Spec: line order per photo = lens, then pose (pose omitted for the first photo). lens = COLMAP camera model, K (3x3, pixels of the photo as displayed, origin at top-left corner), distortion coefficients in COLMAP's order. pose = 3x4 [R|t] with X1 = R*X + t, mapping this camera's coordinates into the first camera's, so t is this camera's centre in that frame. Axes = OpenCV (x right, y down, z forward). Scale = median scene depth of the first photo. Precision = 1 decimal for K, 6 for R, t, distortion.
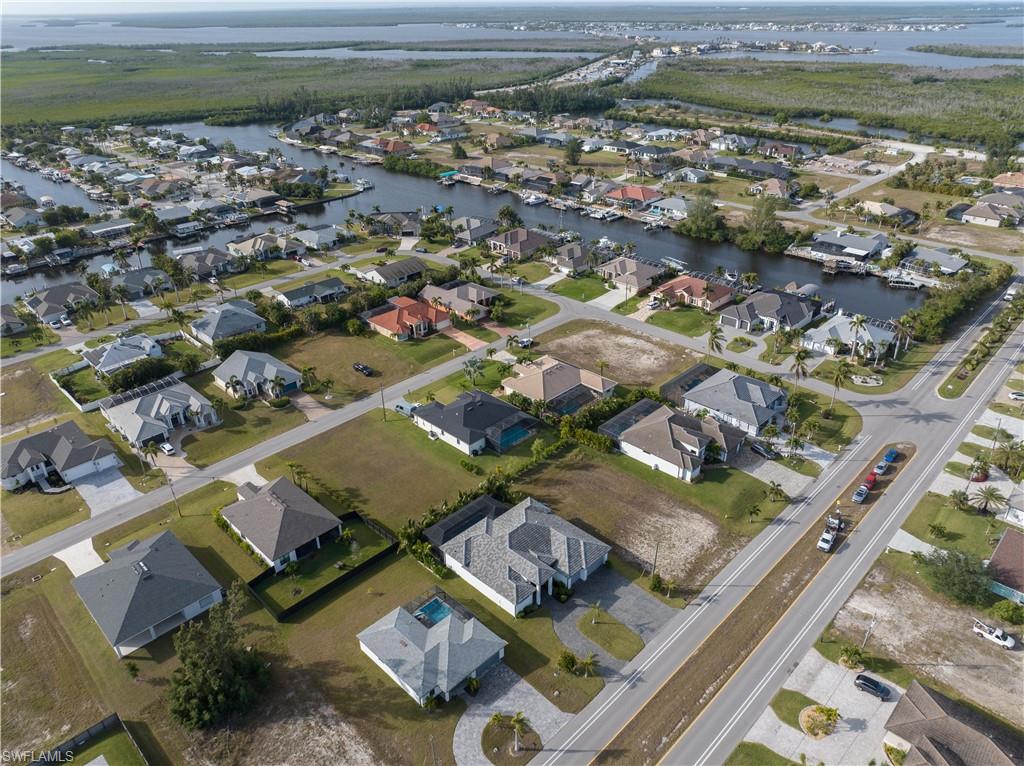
lens RADIAL K [[722.4, 0, 512.0], [0, 722.4, 383.0], [0, 0, 1]] dist [-0.030438, -0.001169]
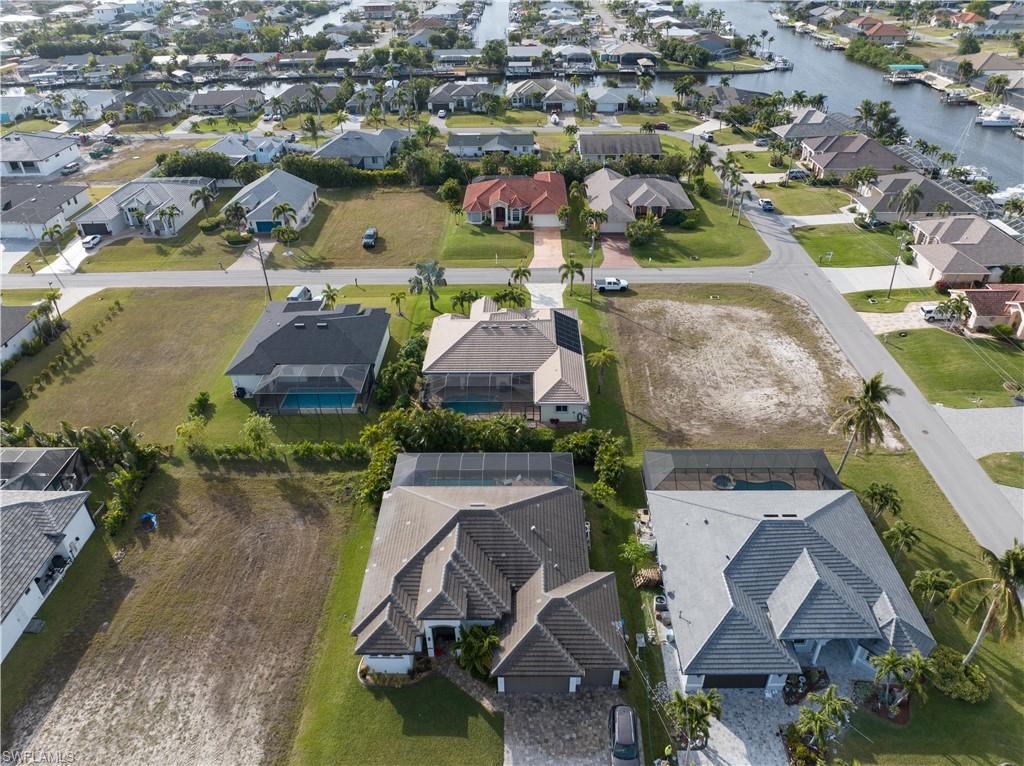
lens RADIAL K [[722.4, 0, 512.0], [0, 722.4, 383.0], [0, 0, 1]] dist [-0.030438, -0.001169]
pose [[0.687282, 0.400796, -0.605810, 0.316025], [-0.339092, 0.914576, 0.220377, -0.078629], [0.642386, 0.053964, 0.764479, 0.494310]]
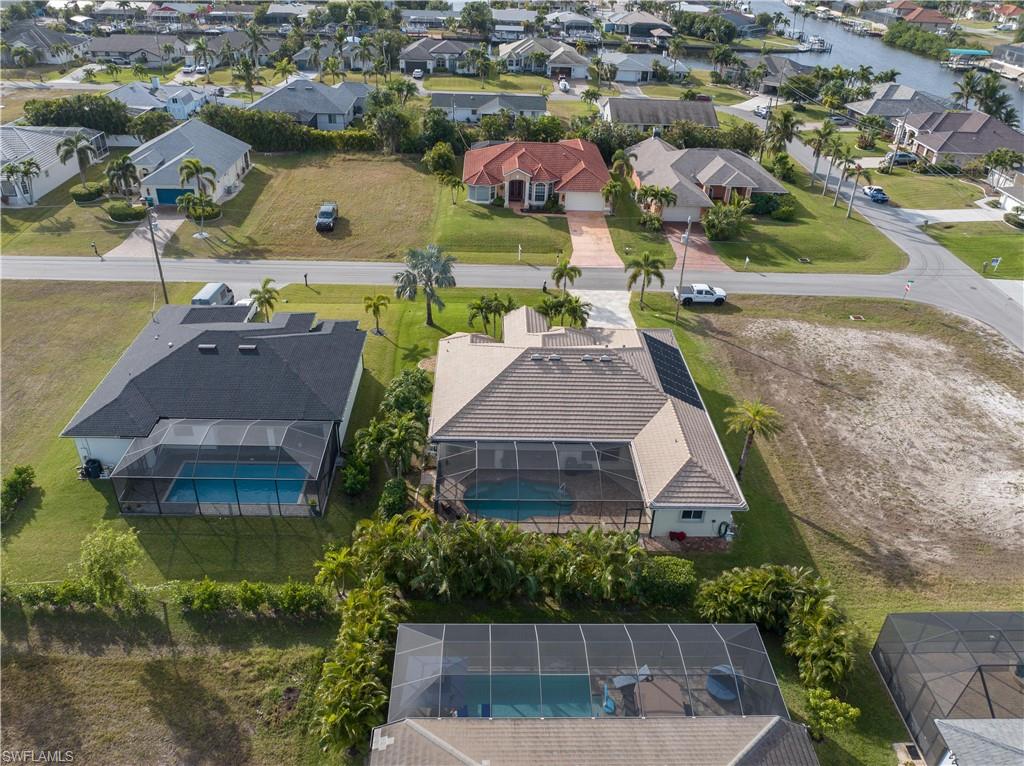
lens RADIAL K [[782.6, 0, 512.0], [0, 782.6, 383.0], [0, 0, 1]] dist [-0.037315, 0.004321]
pose [[0.716517, 0.396627, -0.573838, 0.184308], [-0.369419, 0.913551, 0.170160, -0.044249], [0.591721, 0.090064, 0.801096, 0.590697]]
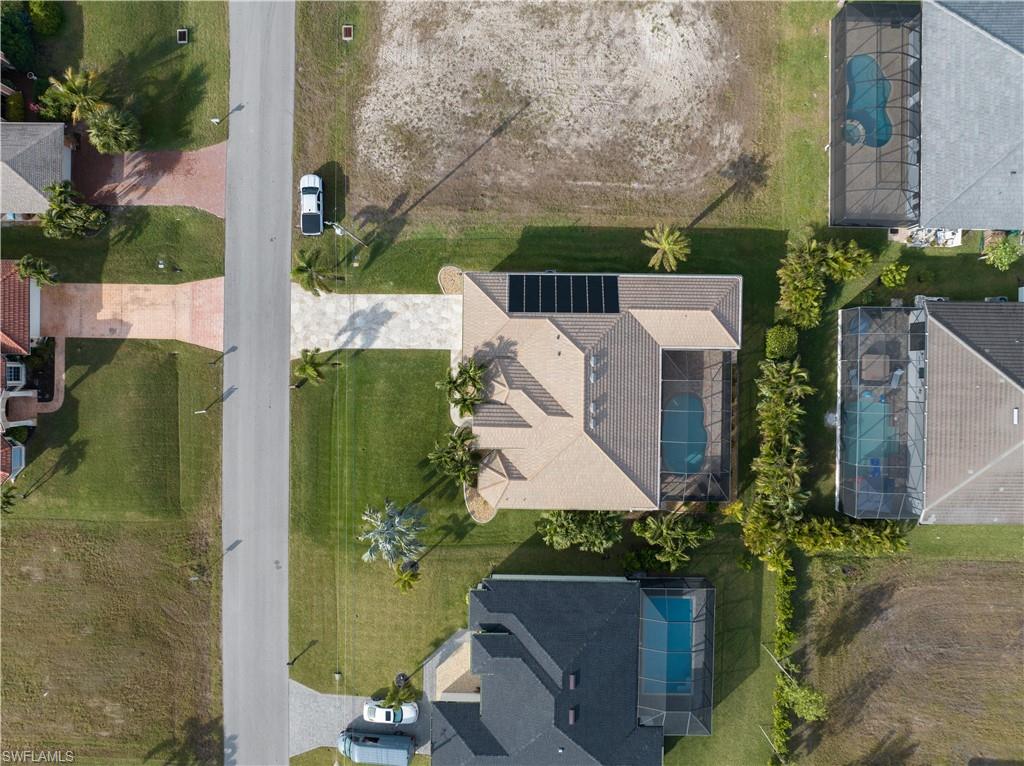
lens RADIAL K [[722.4, 0, 512.0], [0, 722.4, 383.0], [0, 0, 1]] dist [-0.030438, -0.001169]
pose [[0.723449, -0.690373, 0.002541, 0.025550], [0.324963, 0.343776, 0.881032, -0.260991], [-0.609114, -0.636556, 0.473050, 0.704289]]
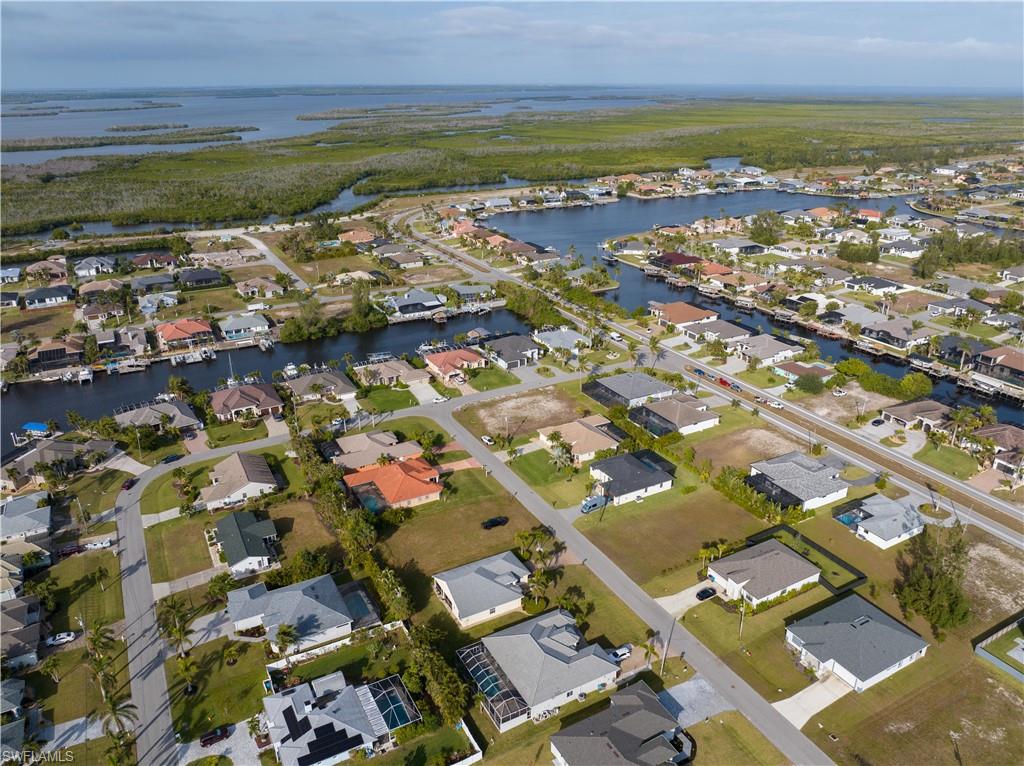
lens RADIAL K [[722.4, 0, 512.0], [0, 722.4, 383.0], [0, 0, 1]] dist [-0.030438, -0.001169]
pose [[0.295431, -0.360764, 0.884630, -0.851918], [0.449062, 0.869732, 0.204719, -0.318535], [-0.843246, 0.336773, 0.418951, 0.452241]]
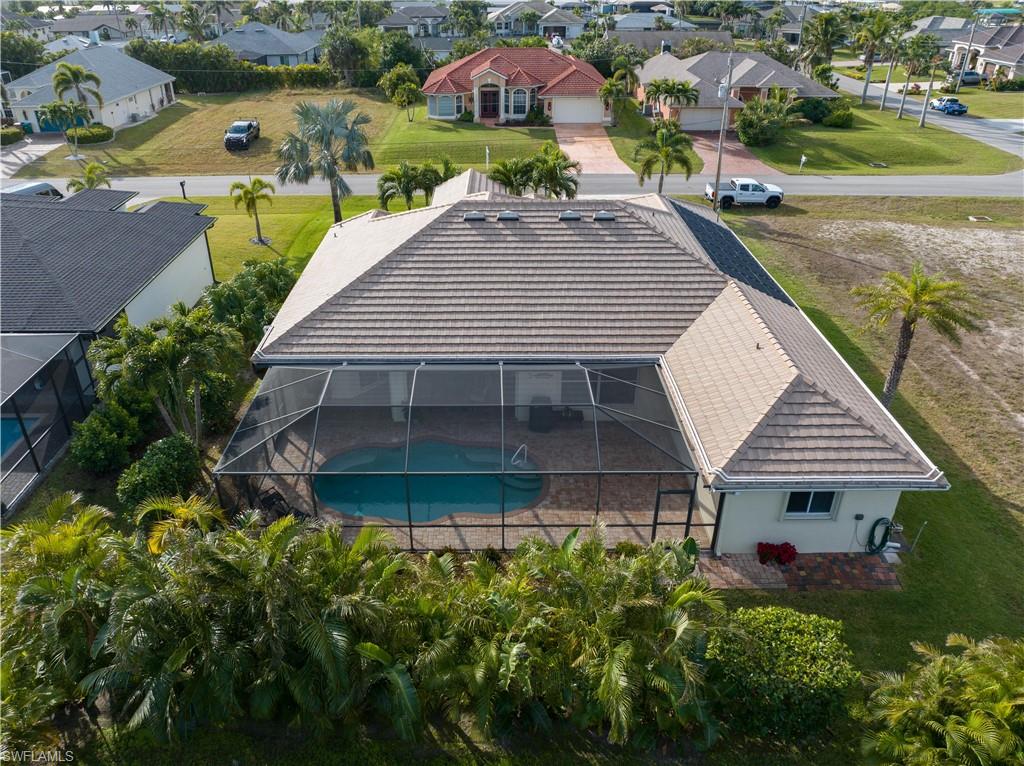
lens RADIAL K [[742.1, 0, 488.2], [0, 742.1, 364.3], [0, 0, 1]] dist [-0.038914, 0.002970]
pose [[0.694137, 0.353482, -0.627076, 0.131279], [-0.343249, 0.928249, 0.143295, -0.006037], [0.632735, 0.115777, 0.765664, 0.706731]]
